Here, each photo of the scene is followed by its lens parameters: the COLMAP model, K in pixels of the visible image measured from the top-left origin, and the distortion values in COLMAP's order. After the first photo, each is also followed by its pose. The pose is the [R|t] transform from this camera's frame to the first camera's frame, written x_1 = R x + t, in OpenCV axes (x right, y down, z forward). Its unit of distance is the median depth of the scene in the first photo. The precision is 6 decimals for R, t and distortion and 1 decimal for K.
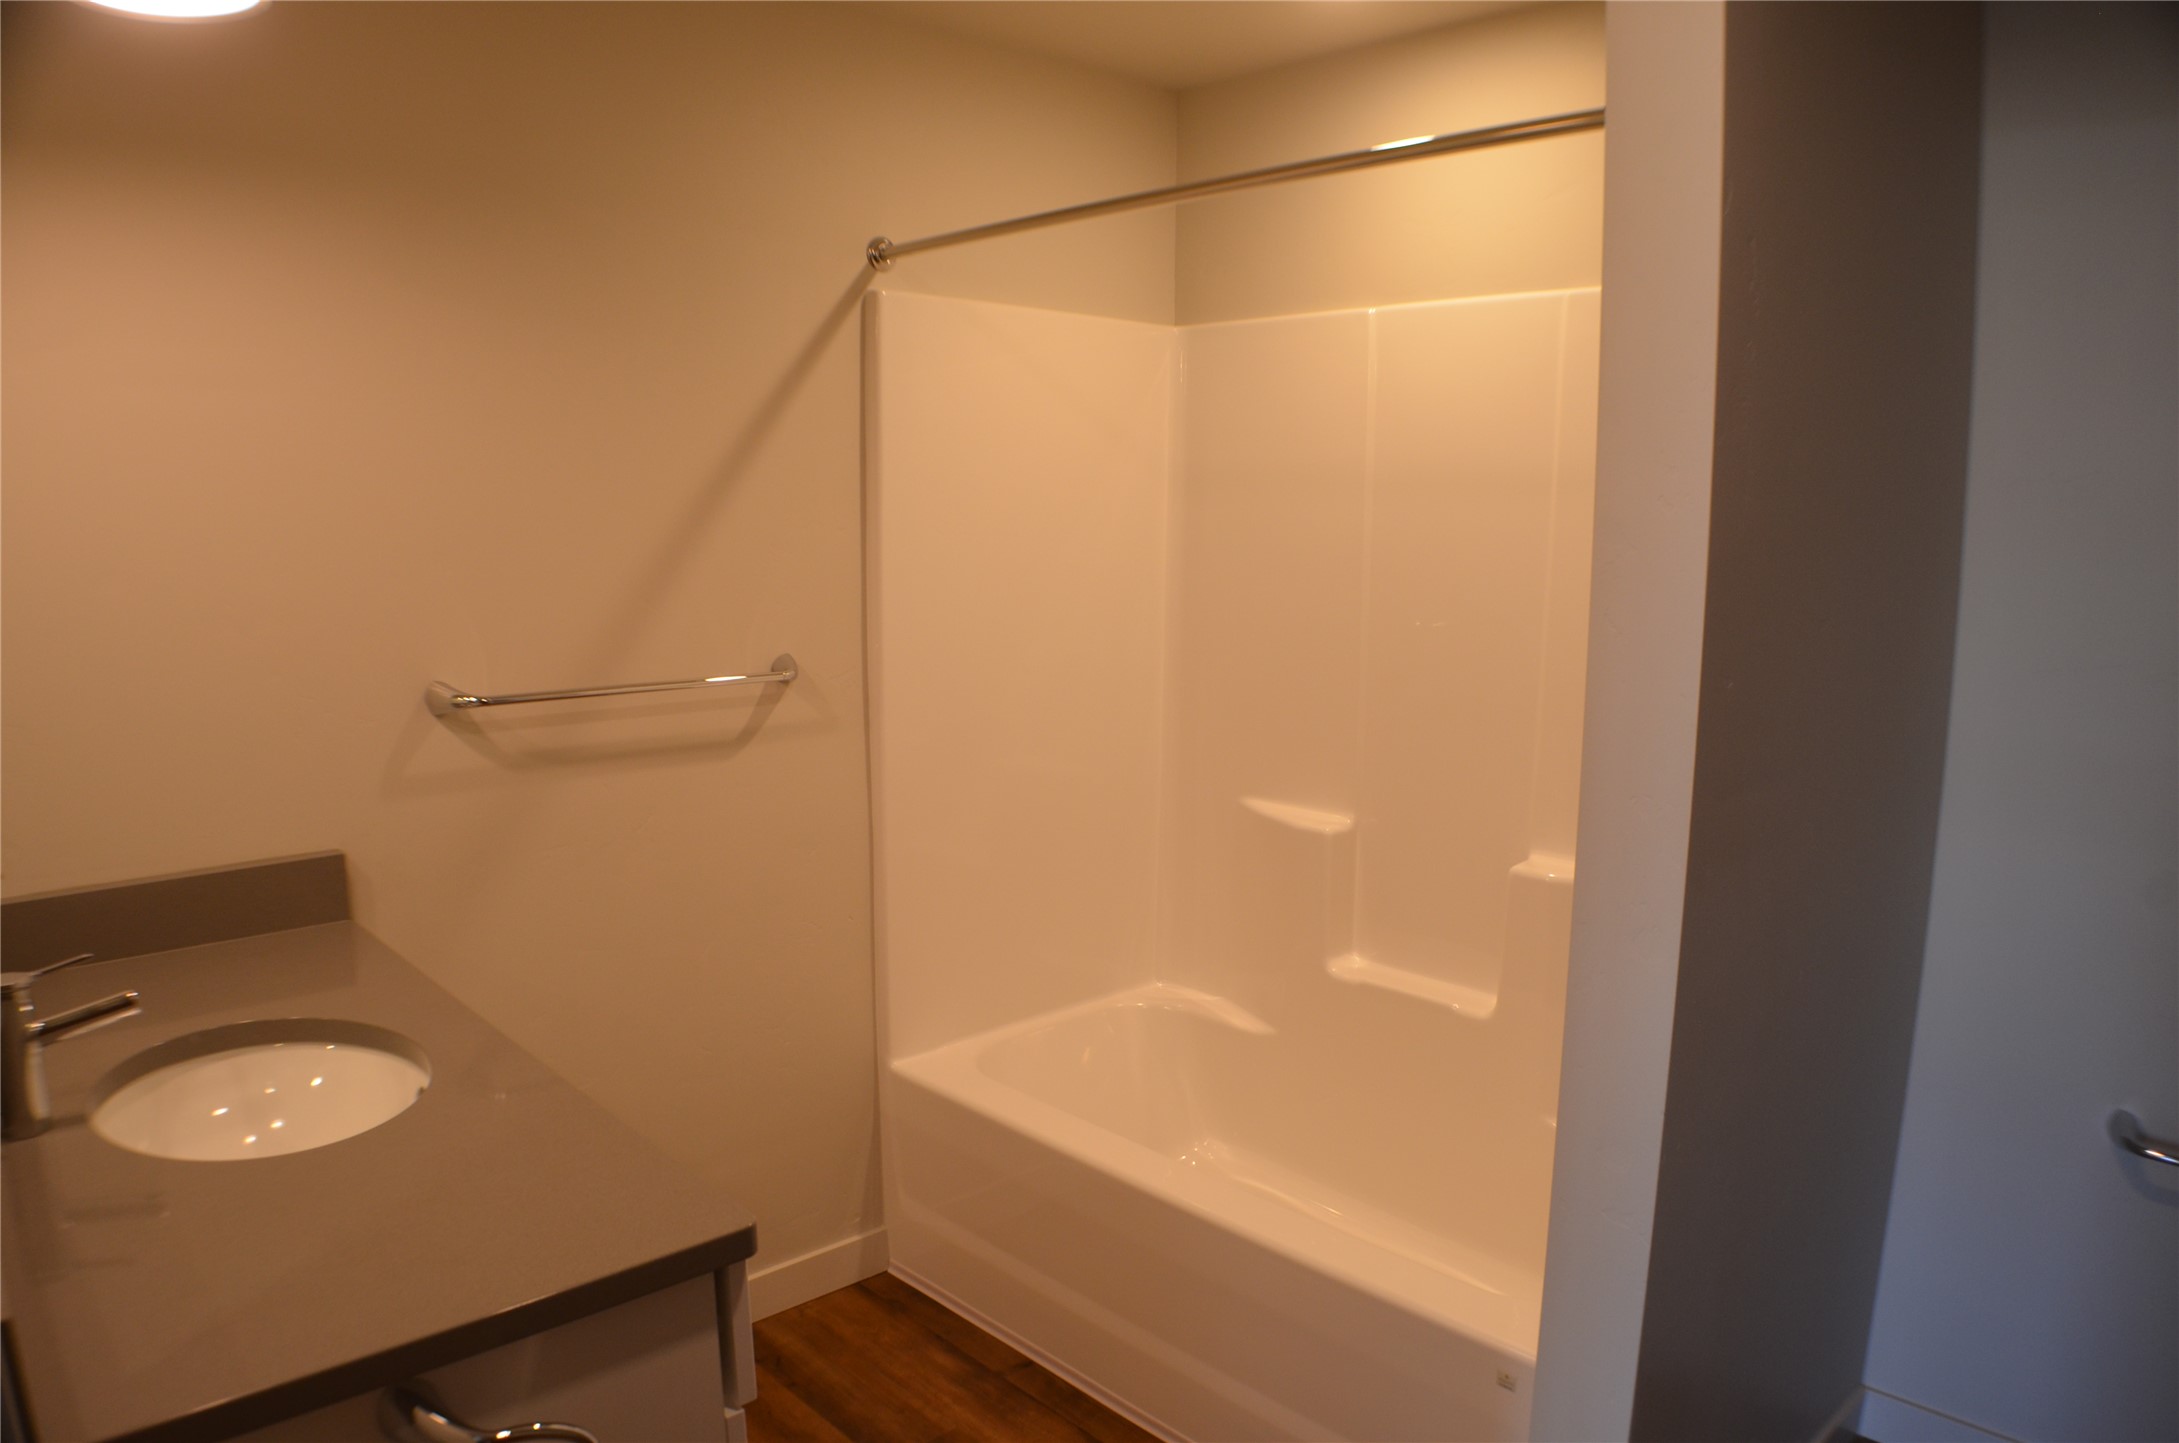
lens RADIAL K [[1463.4, 0, 1100.5], [0, 1463.4, 729.8], [0, 0, 1]] dist [-0.150988, 0.024539]
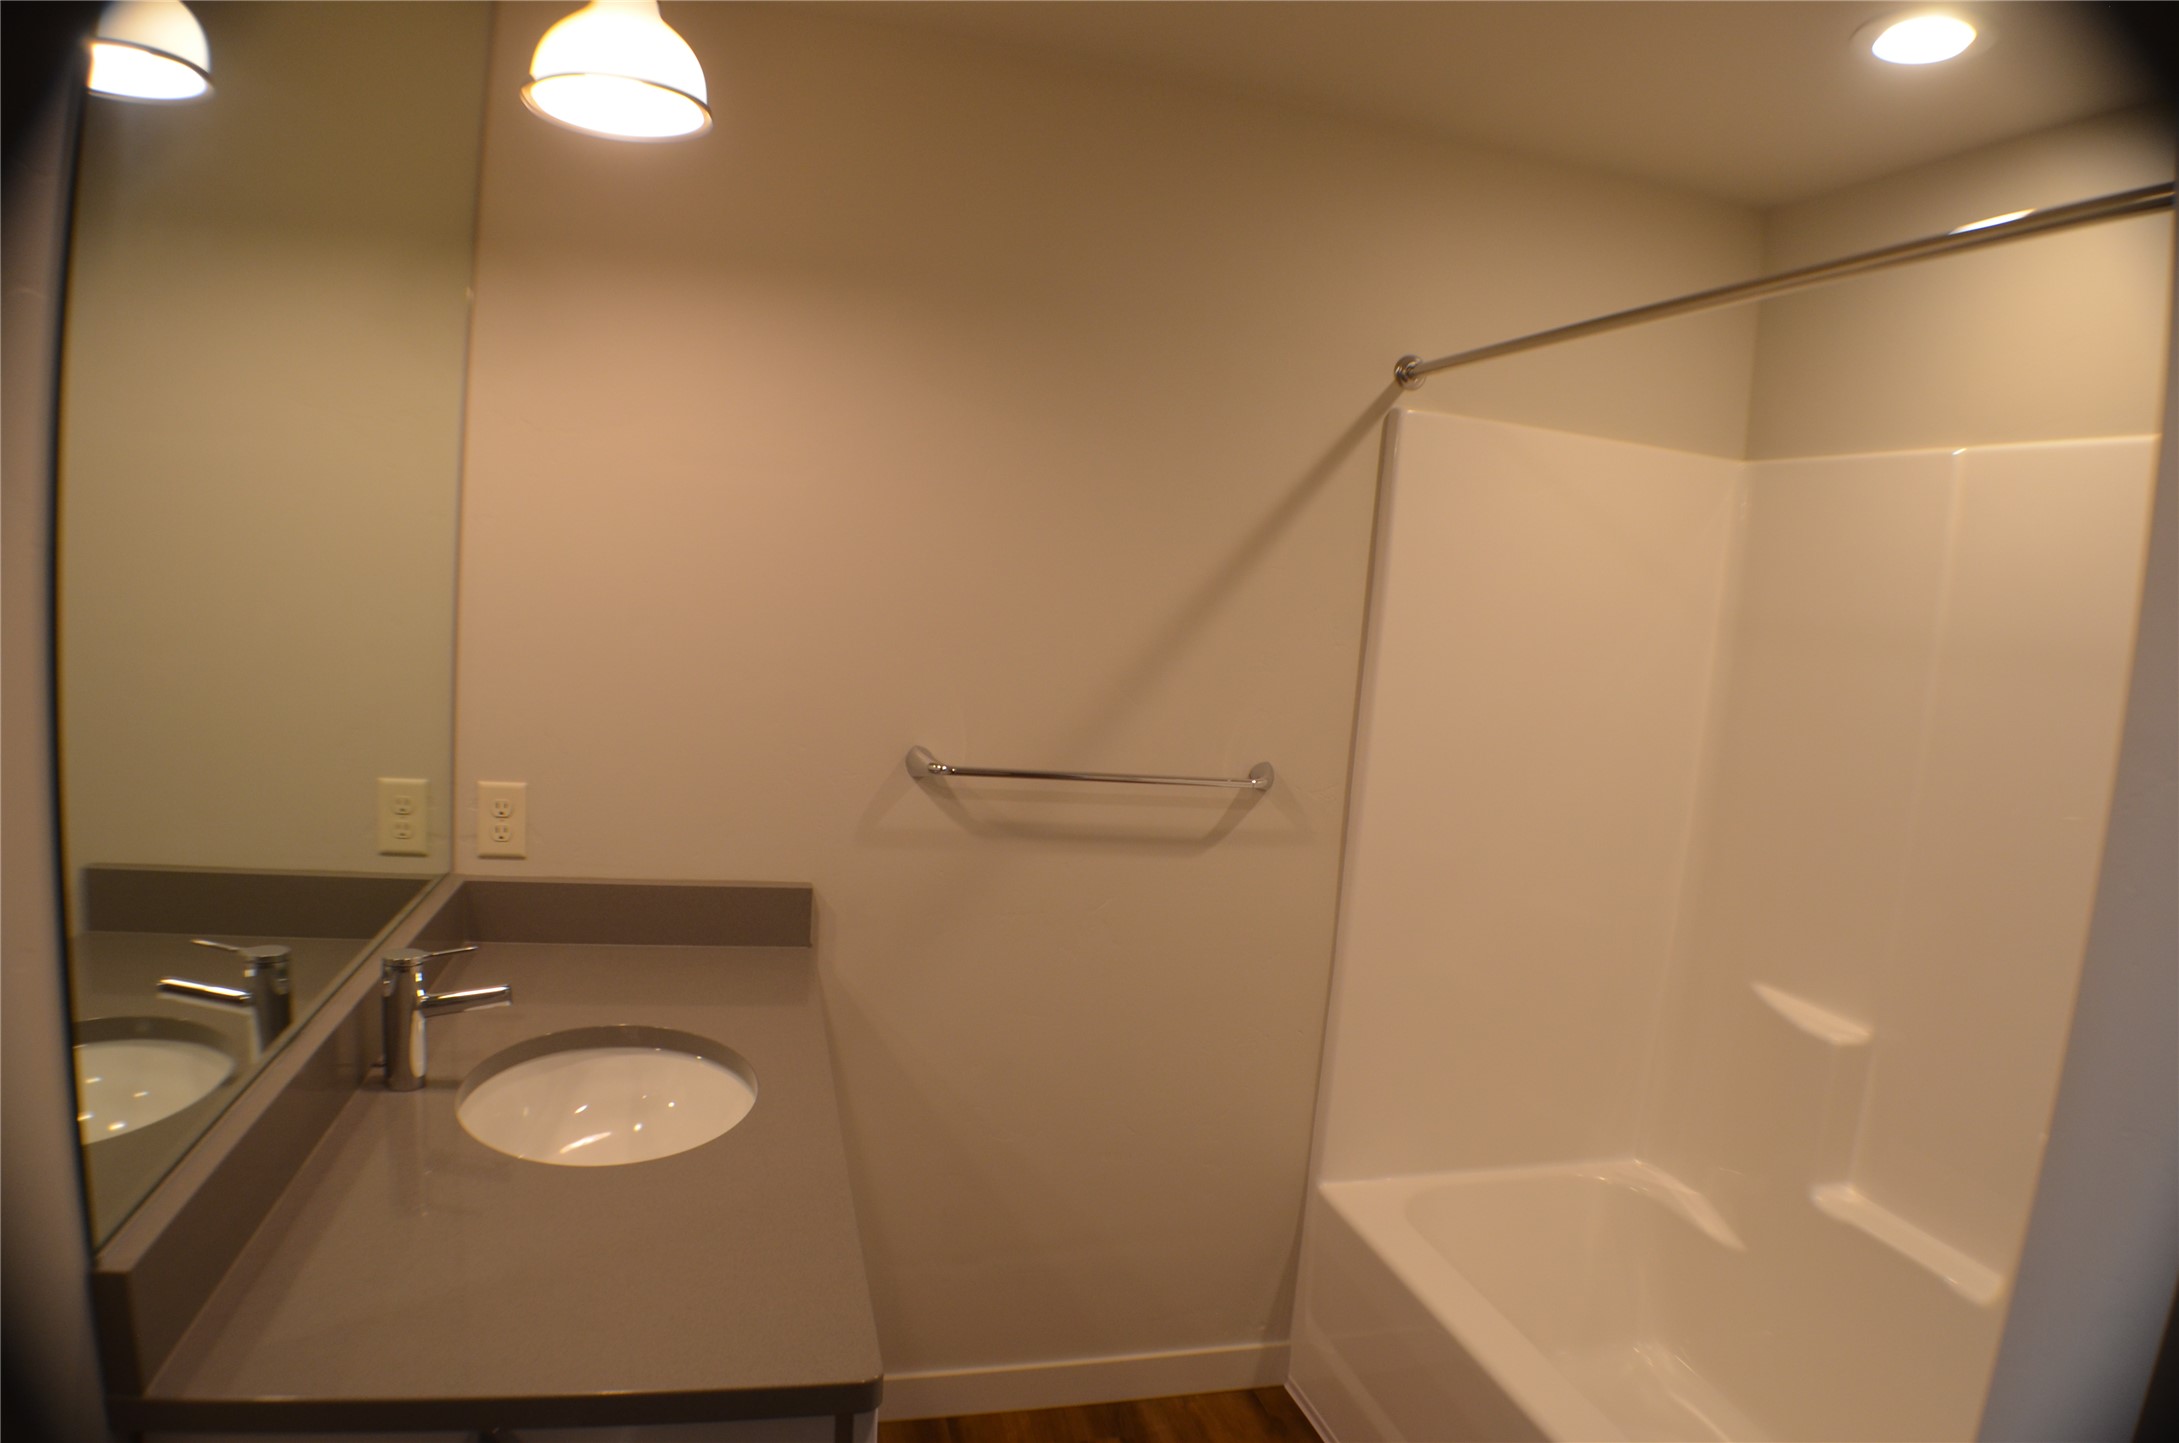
lens RADIAL K [[1311.4, 0, 1091.7], [0, 1311.4, 724.5], [0, 0, 1]] dist [-0.147193, 0.028085]
pose [[0.875726, 0.116979, -0.468422, 0.098088], [-0.146547, 0.988834, -0.027030, -0.035248], [0.460030, 0.092317, 0.883091, 0.138484]]
